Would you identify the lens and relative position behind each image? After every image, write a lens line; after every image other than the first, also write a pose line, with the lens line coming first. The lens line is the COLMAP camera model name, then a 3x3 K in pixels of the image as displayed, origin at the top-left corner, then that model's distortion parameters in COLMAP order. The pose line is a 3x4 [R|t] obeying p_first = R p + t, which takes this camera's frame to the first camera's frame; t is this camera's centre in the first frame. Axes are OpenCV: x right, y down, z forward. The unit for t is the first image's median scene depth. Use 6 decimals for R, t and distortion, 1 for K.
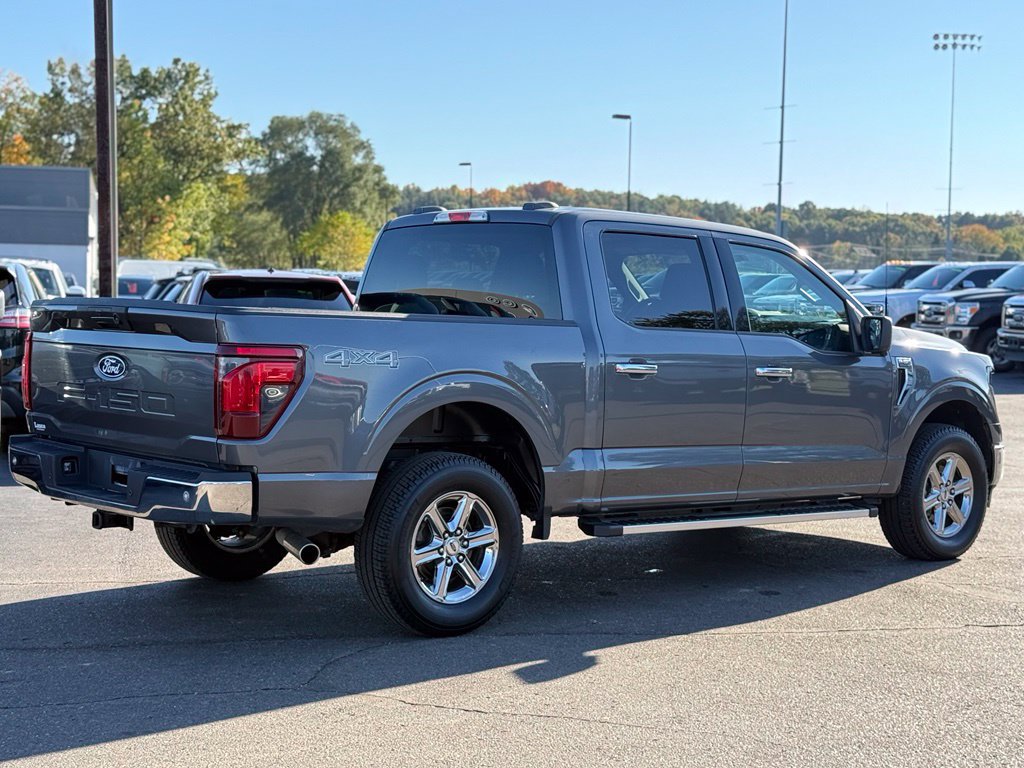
lens RADIAL K [[1843.6, 0, 454.5], [0, 1843.6, 382.8], [0, 0, 1]] dist [0.212862, -0.254787]
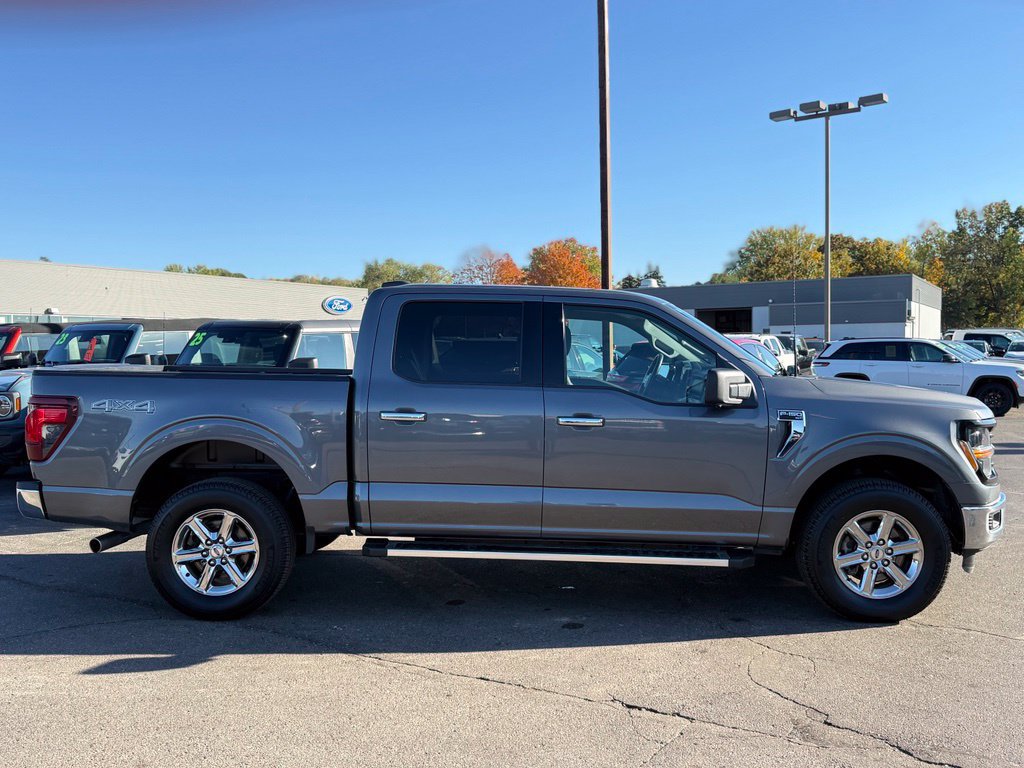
lens RADIAL K [[958.0, 0, 482.6], [0, 958.0, 407.2], [0, 0, 1]] dist [0.057982, -0.110832]
pose [[0.703711, 0.019039, -0.710231, 0.108410], [-0.014181, 0.999818, 0.012751, -0.004257], [0.710345, 0.001099, 0.703853, 0.117983]]
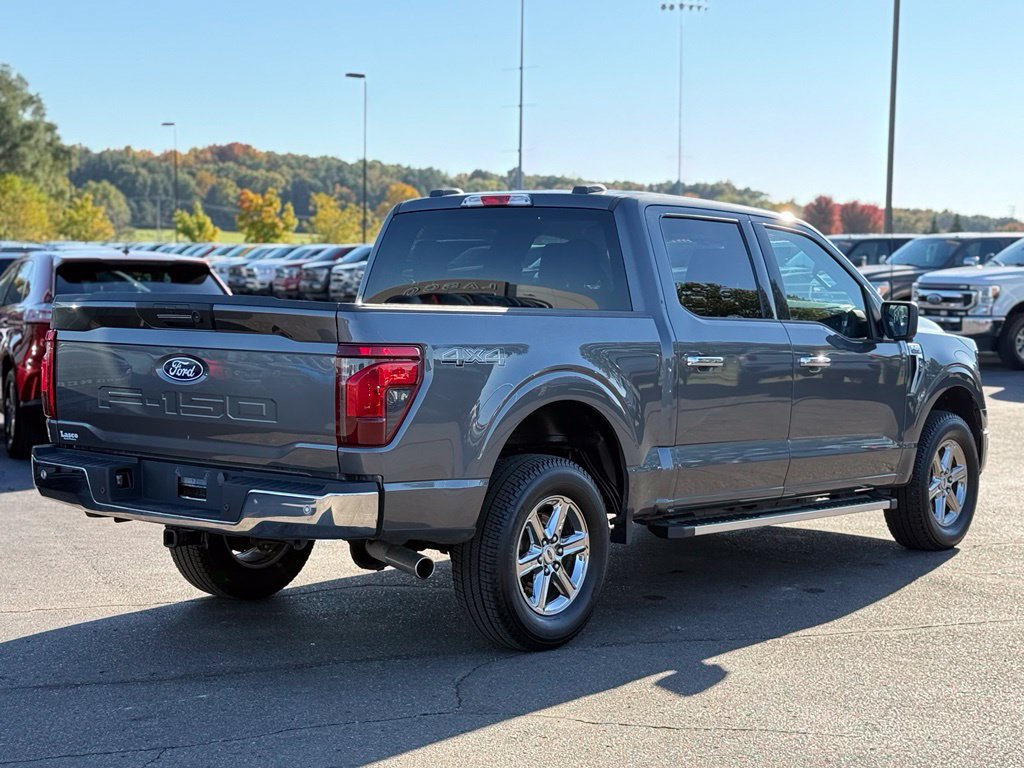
lens RADIAL K [[2029.3, 0, 468.4], [0, 2029.3, 387.7], [0, 0, 1]] dist [0.209710, -0.057349]
pose [[0.981200, -0.018213, 0.192134, -0.043267], [0.015848, 0.999779, 0.013839, -0.002018], [-0.192343, -0.010534, 0.981271, -0.001126]]
